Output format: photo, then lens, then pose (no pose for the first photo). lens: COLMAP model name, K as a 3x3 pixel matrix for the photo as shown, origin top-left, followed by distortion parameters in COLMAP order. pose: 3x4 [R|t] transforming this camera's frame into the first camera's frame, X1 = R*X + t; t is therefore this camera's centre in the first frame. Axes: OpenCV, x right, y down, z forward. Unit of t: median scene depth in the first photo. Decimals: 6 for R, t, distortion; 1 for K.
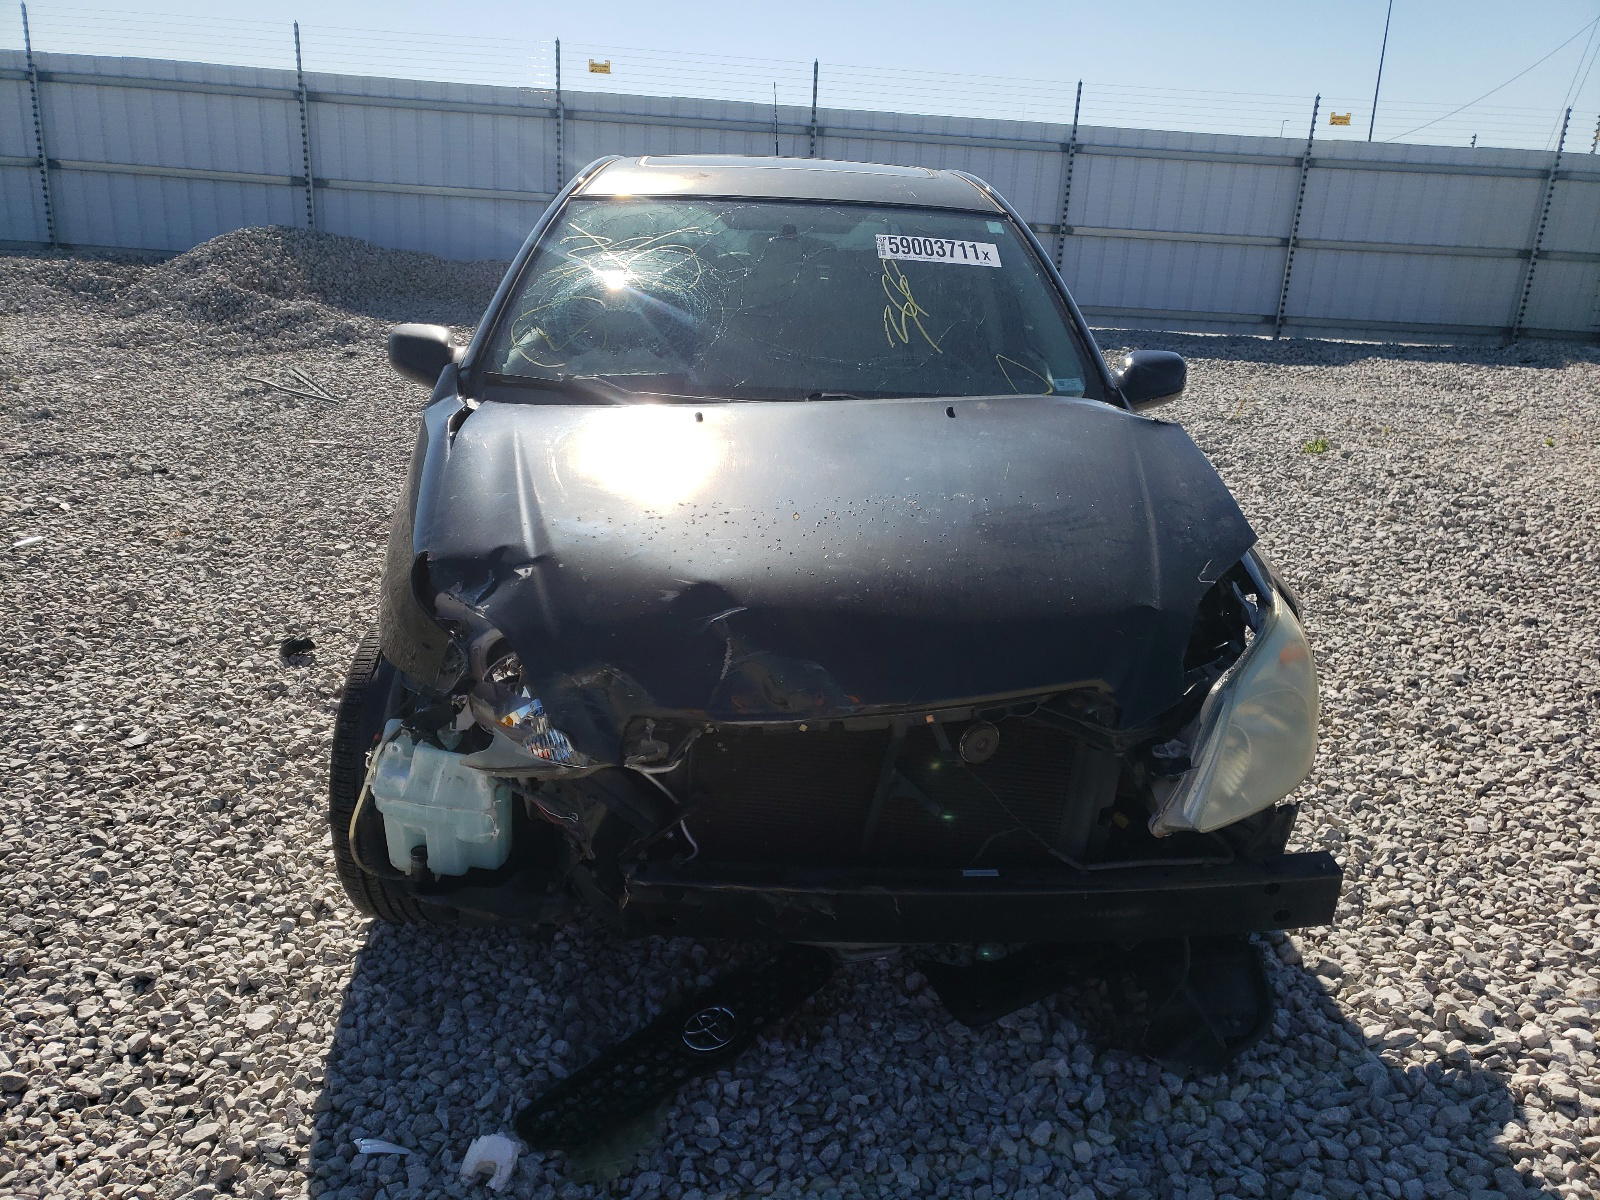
lens RADIAL K [[1226.4, 0, 800.0], [0, 1226.4, 600.0], [0, 0, 1]] dist [-0.010934, 0.056022]
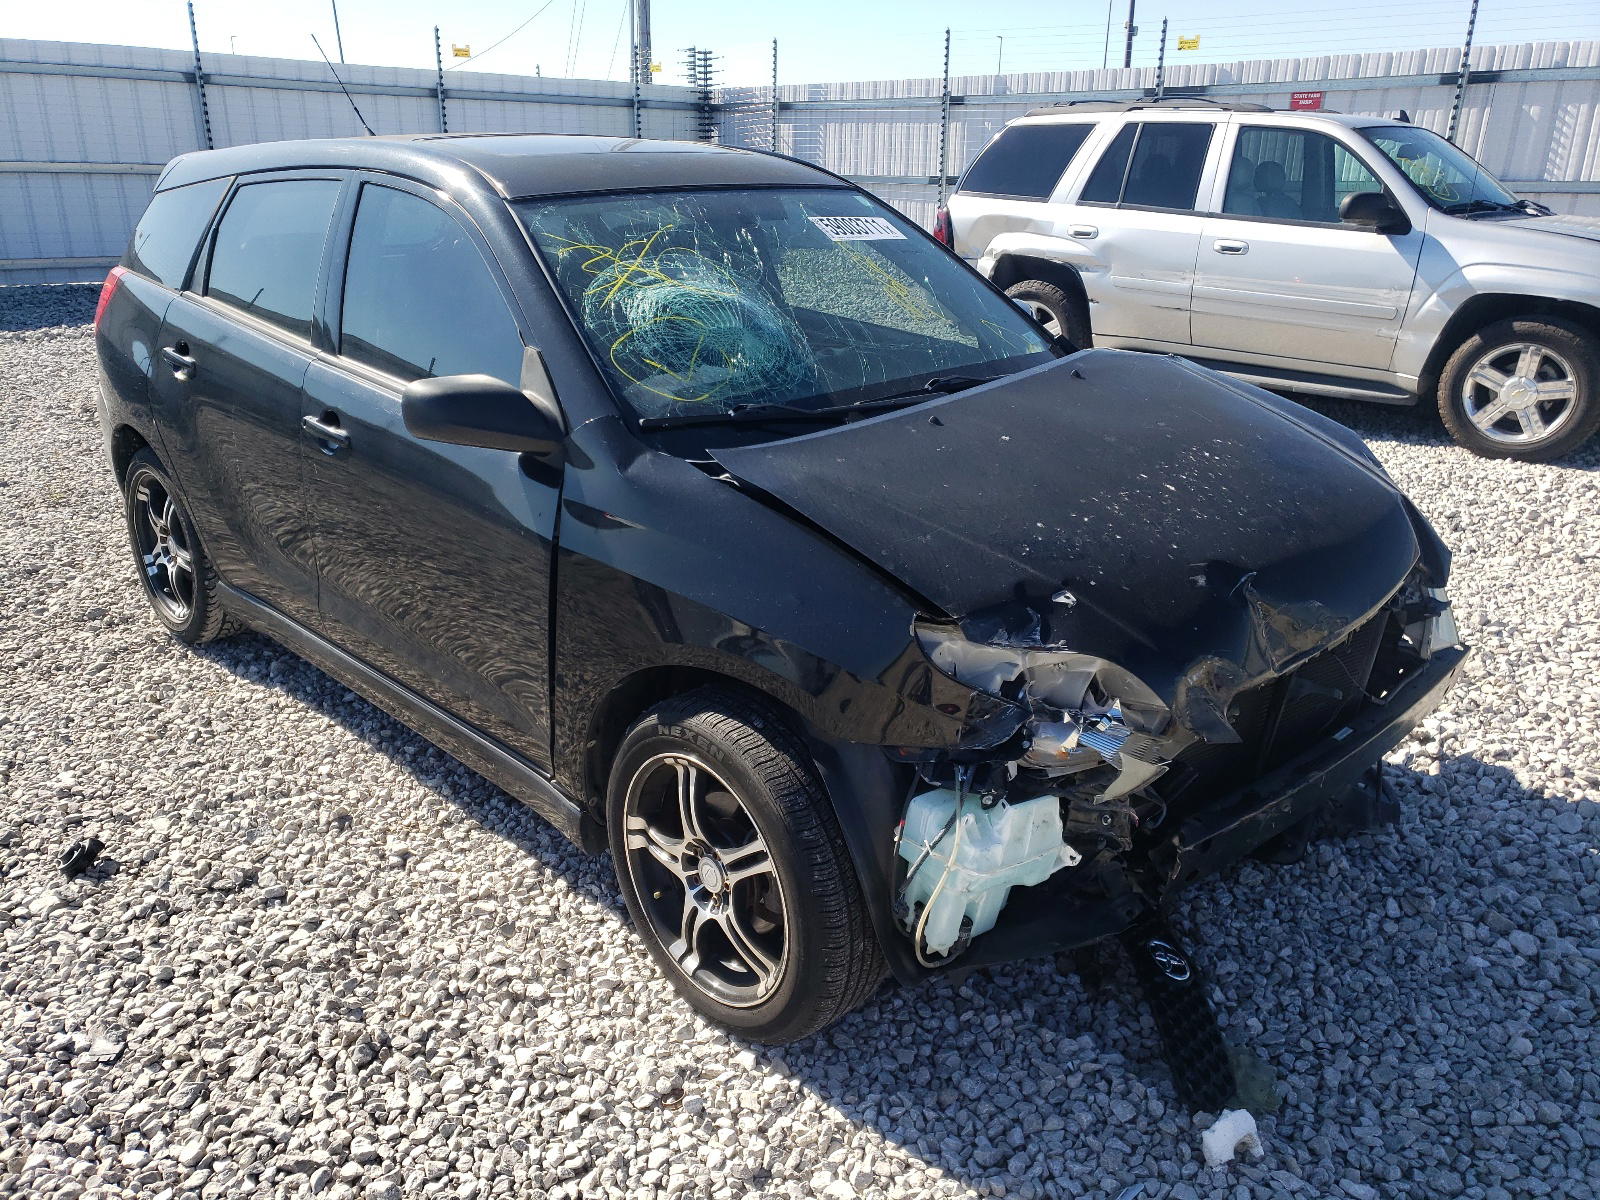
lens RADIAL K [[1226.4, 0, 800.0], [0, 1226.4, 600.0], [0, 0, 1]] dist [-0.010934, 0.056022]
pose [[0.746016, -0.267555, 0.609815, -0.610254], [0.233595, 0.962690, 0.136610, -0.128956], [-0.623613, 0.040537, 0.780682, 0.221759]]
